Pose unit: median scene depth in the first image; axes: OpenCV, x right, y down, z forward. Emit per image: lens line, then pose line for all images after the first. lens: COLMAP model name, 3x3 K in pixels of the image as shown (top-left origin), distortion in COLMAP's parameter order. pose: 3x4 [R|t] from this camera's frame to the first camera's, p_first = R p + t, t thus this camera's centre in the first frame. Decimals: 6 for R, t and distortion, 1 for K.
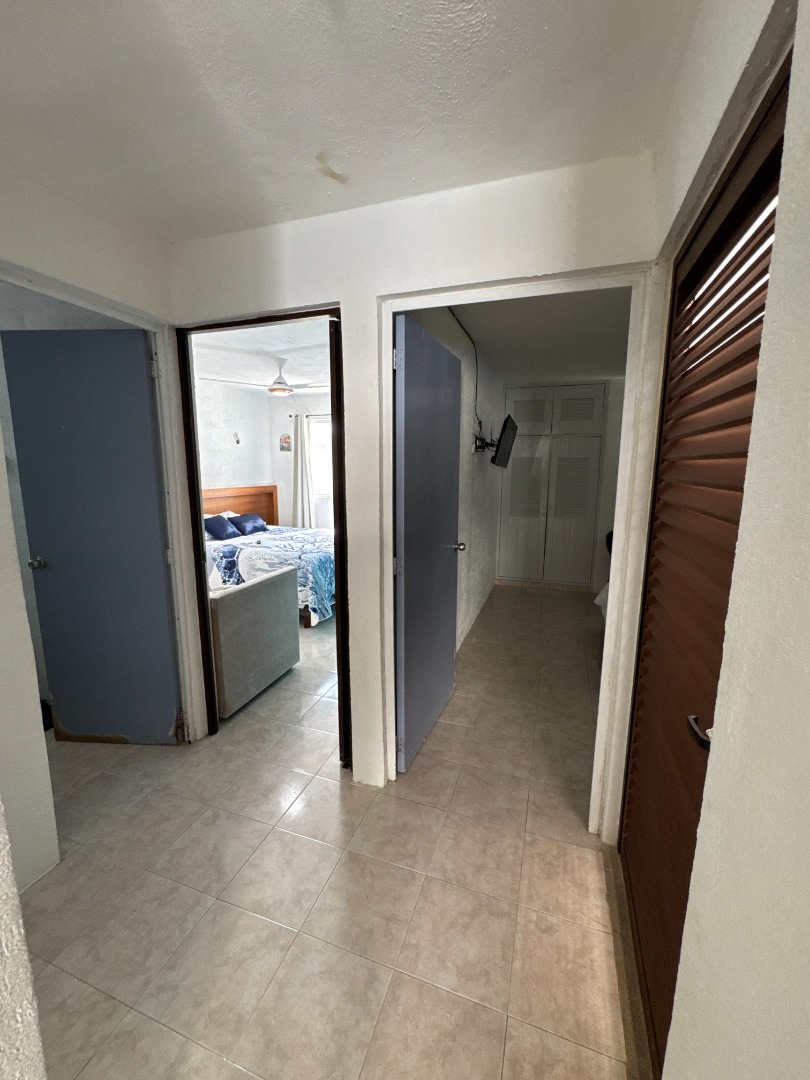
lens RADIAL K [[440.0, 0, 405.8], [0, 440.0, 539.6], [0, 0, 1]] dist [0.000518, -0.000136]
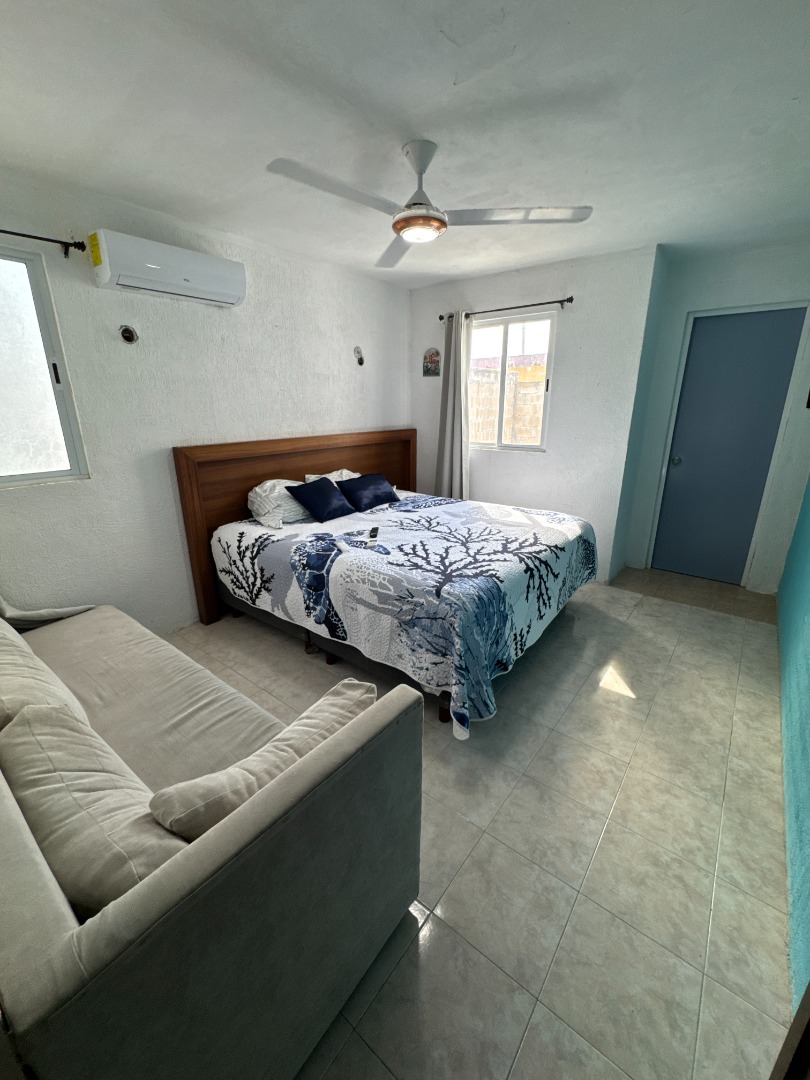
lens RADIAL K [[440.0, 0, 404.4], [0, 440.0, 540.1], [0, 0, 1]] dist [0.000518, -0.000136]
pose [[0.944279, 0.091038, -0.316304, -0.117458], [-0.046338, 0.988186, 0.146083, -0.077060], [0.325867, -0.123287, 0.937343, 0.495494]]
